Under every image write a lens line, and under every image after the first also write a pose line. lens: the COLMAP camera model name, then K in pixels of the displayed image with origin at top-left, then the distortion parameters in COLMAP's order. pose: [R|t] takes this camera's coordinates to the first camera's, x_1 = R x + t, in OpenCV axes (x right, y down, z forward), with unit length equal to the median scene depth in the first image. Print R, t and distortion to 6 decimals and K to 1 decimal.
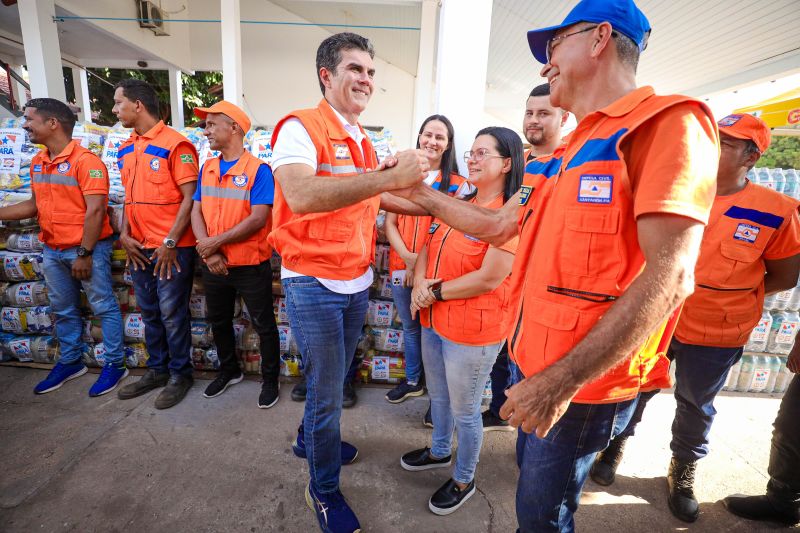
lens RADIAL K [[363.4, 0, 400.0], [0, 363.4, 266.5], [0, 0, 1]] dist [-0.041573, 0.009907]
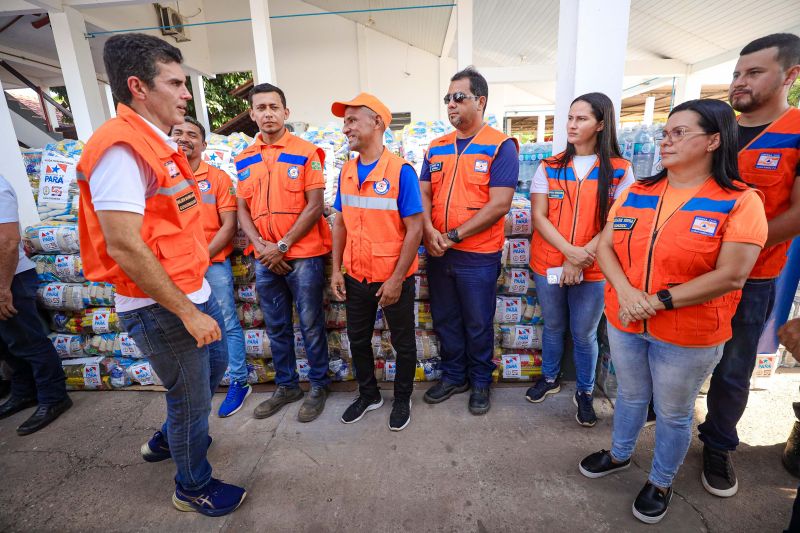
lens RADIAL K [[363.4, 0, 400.0], [0, 363.4, 266.5], [0, 0, 1]] dist [-0.041573, 0.009907]
pose [[0.995578, -0.078805, -0.051123, -0.280431], [0.080689, 0.996093, 0.035887, -0.041870], [0.048095, -0.039854, 0.998047, 0.043642]]
